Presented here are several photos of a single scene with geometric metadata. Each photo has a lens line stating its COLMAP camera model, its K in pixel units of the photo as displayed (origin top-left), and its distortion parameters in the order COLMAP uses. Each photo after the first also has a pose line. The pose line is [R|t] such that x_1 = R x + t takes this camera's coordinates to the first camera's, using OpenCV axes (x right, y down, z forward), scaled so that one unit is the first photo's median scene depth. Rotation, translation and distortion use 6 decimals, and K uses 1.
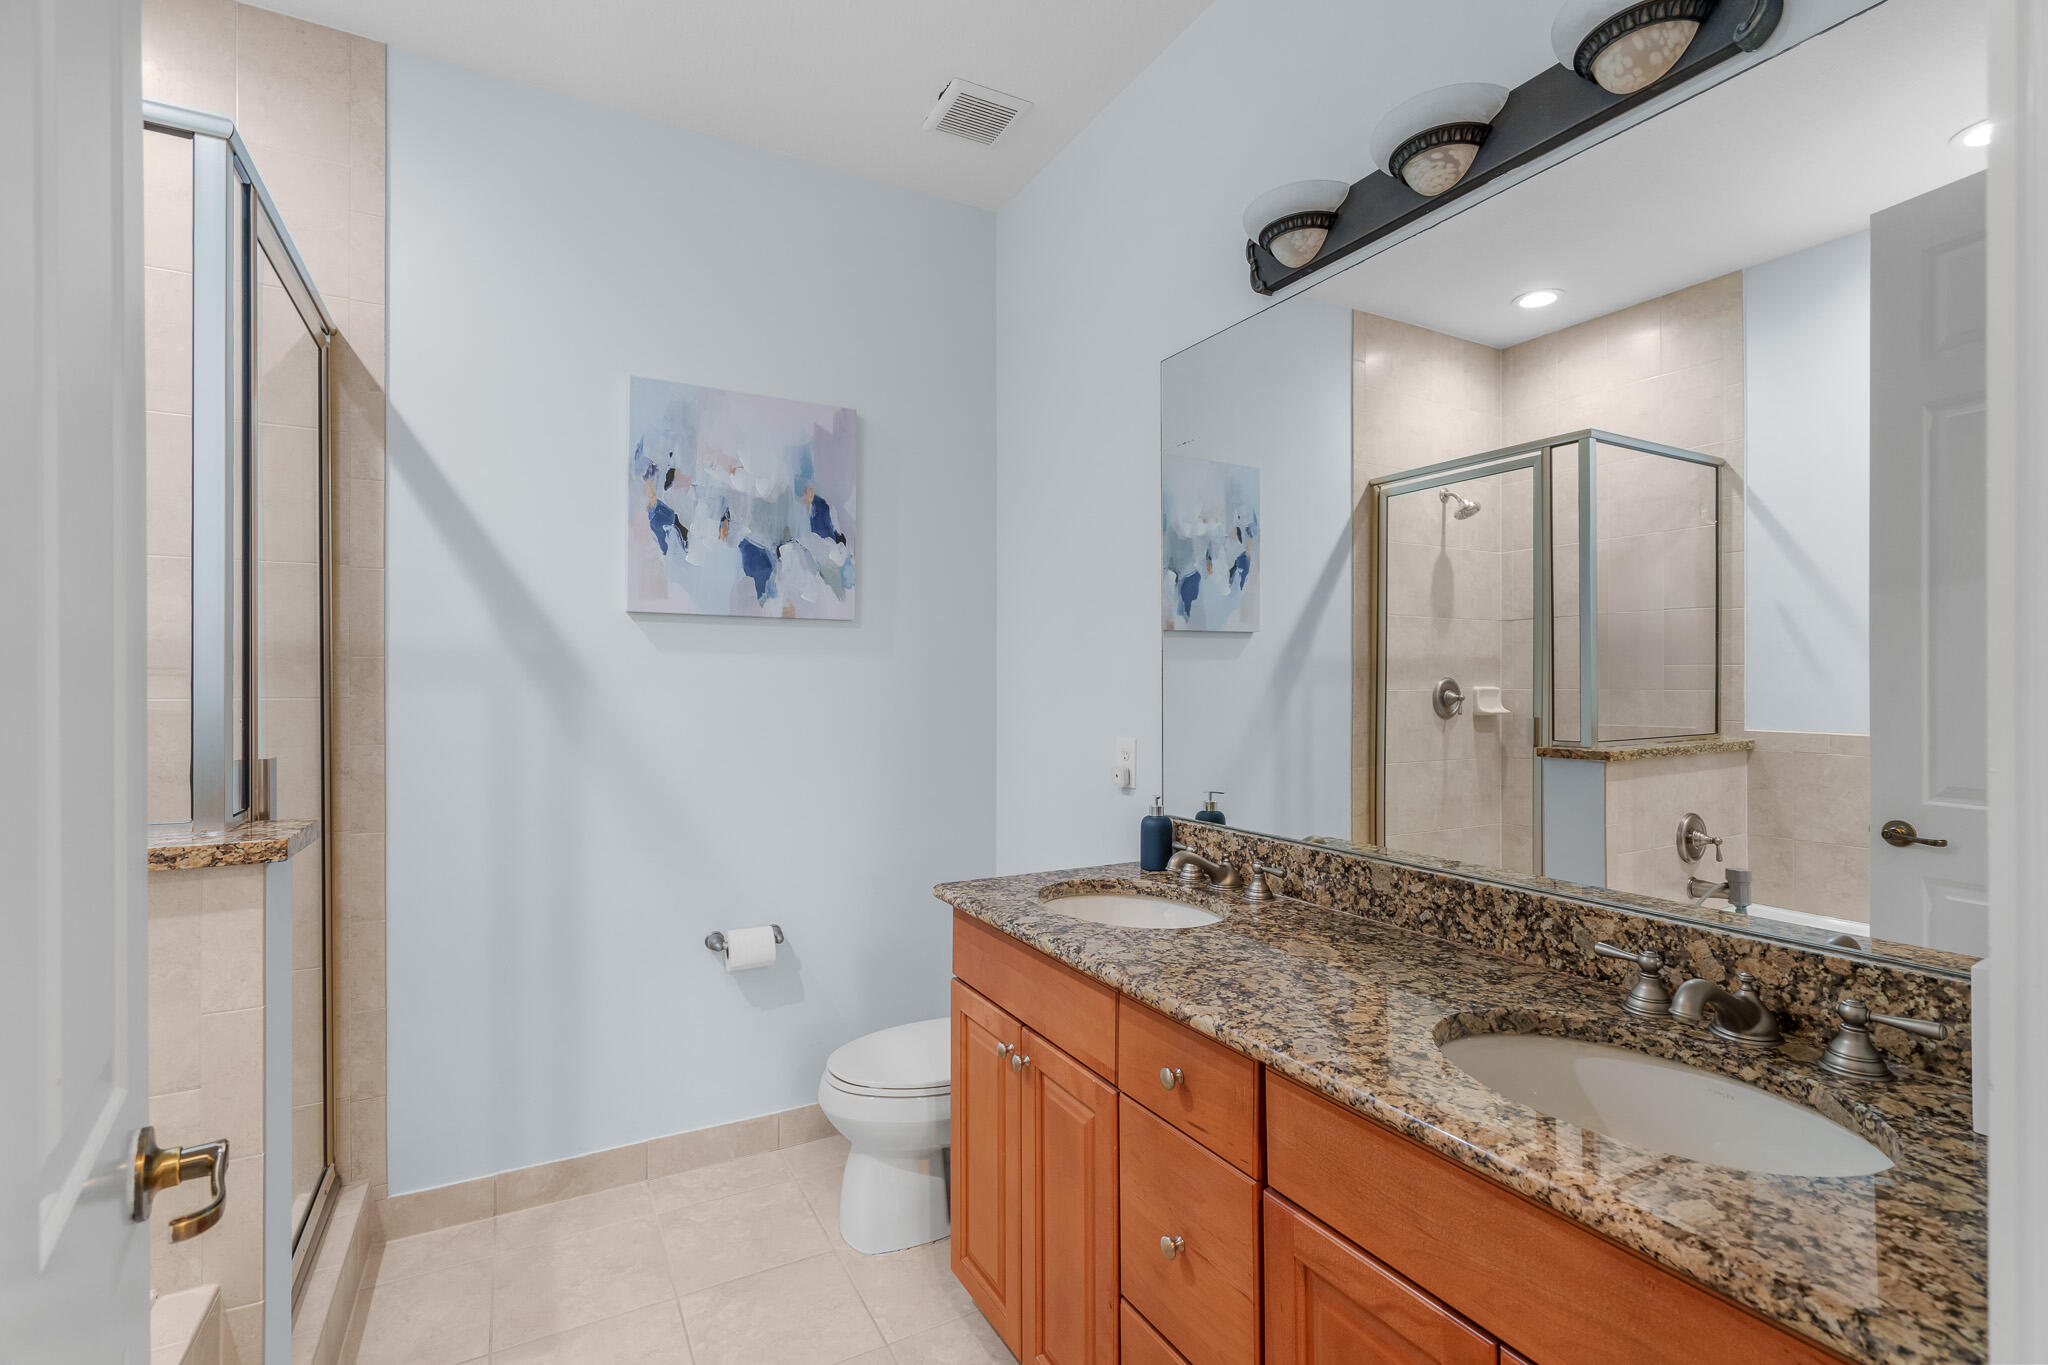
lens RADIAL K [[926.7, 0, 1025.1], [0, 926.7, 686.1], [0, 0, 1]] dist [-0.012140, 0.007764]
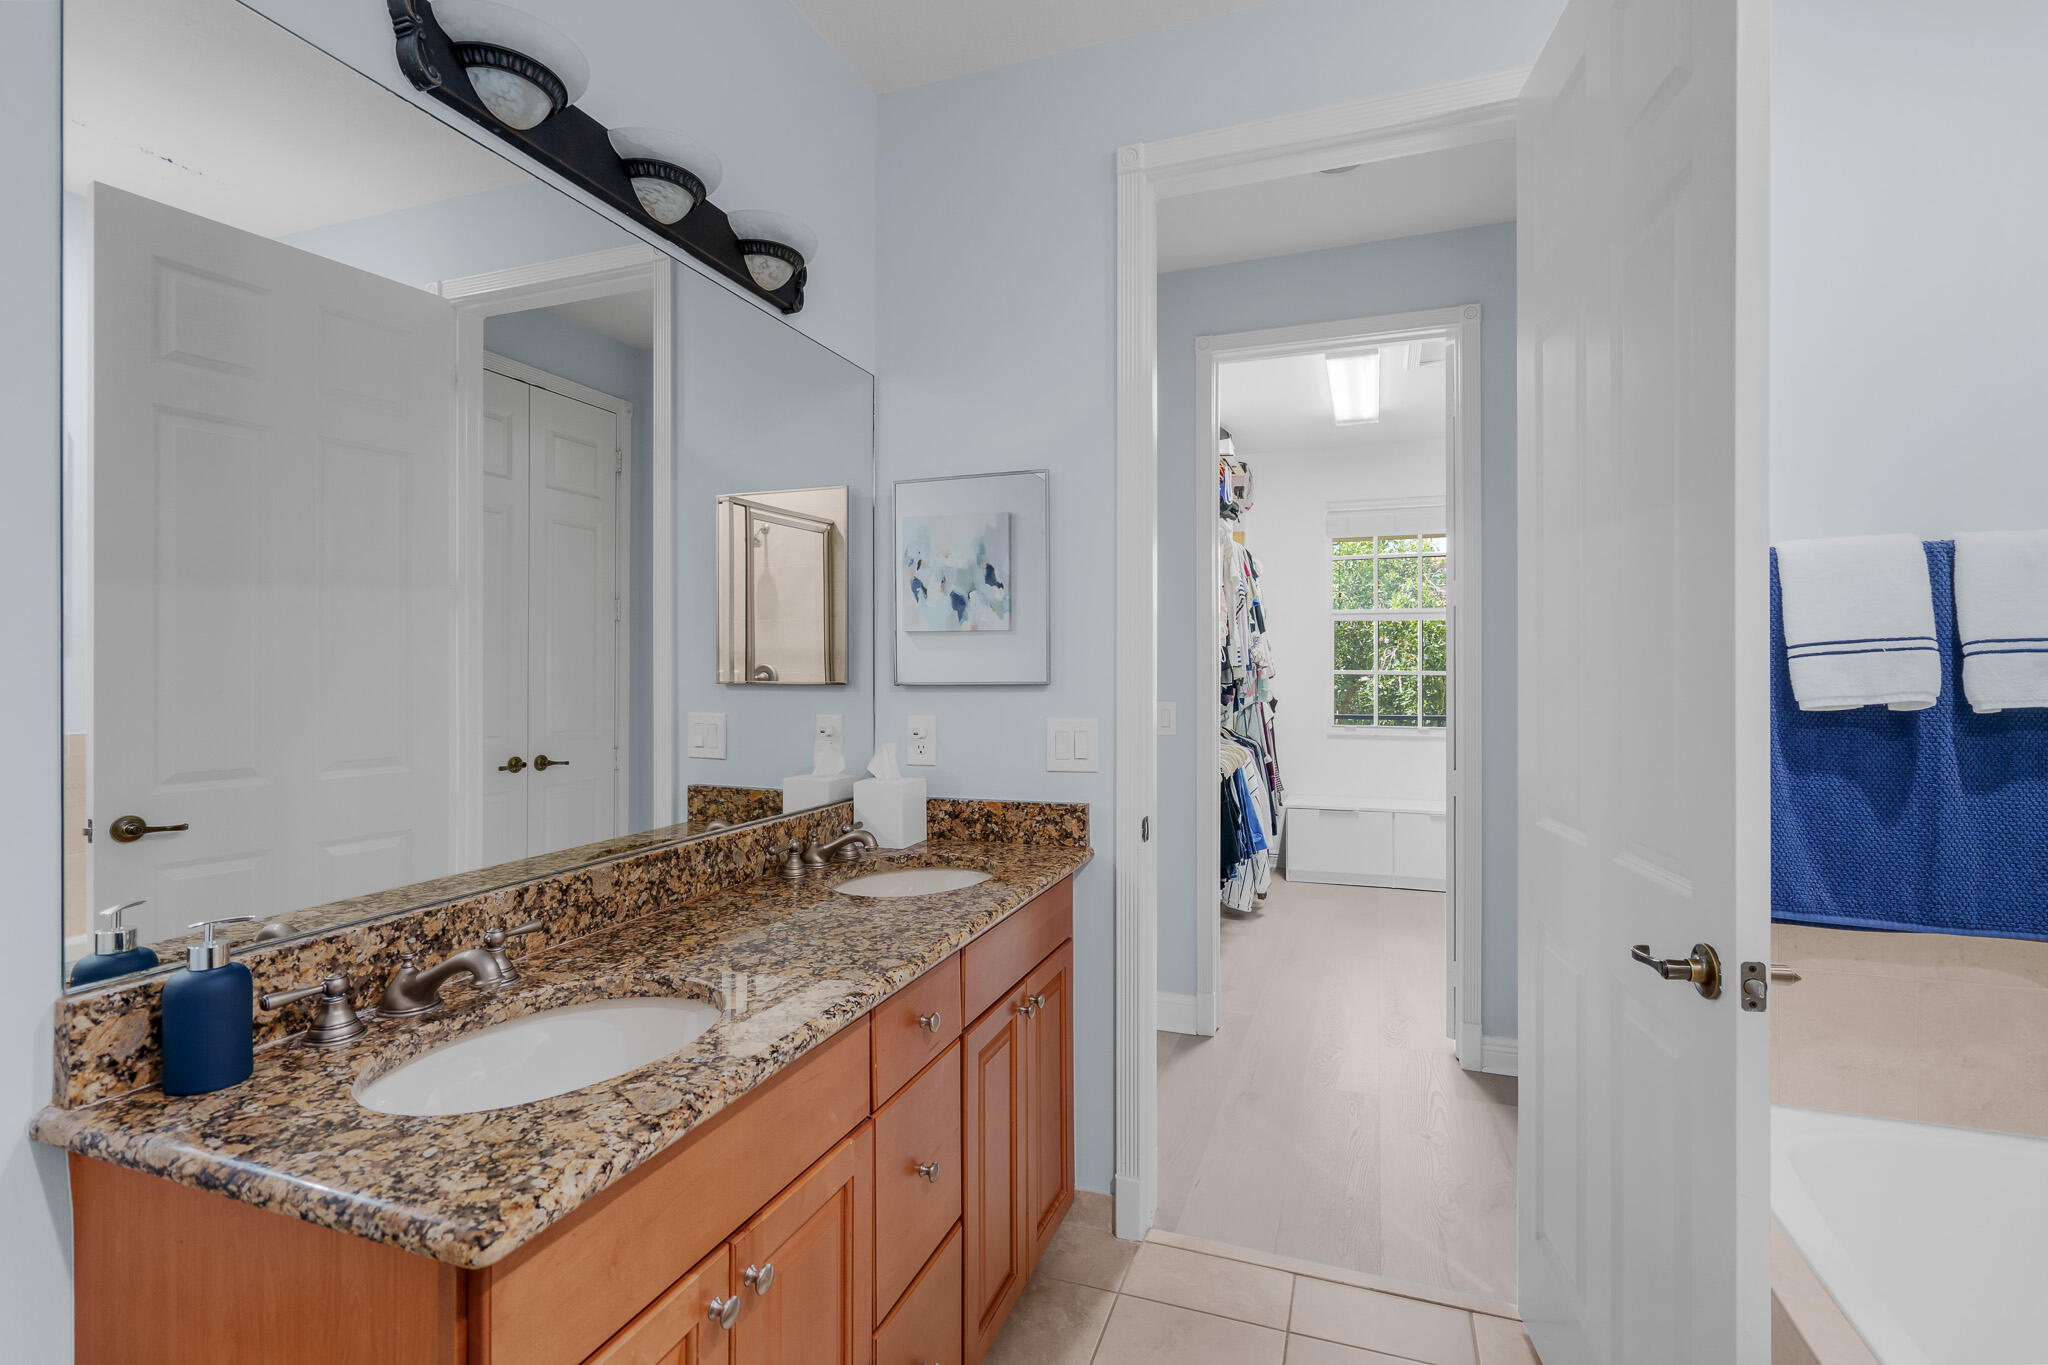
lens RADIAL K [[926.7, 0, 1025.1], [0, 926.7, 686.1], [0, 0, 1]] dist [-0.012140, 0.007764]
pose [[-0.652740, -0.008241, 0.757537, -0.633135], [0.006792, 0.999837, 0.016730, -0.004095], [-0.757552, 0.016065, -0.652578, 1.352053]]
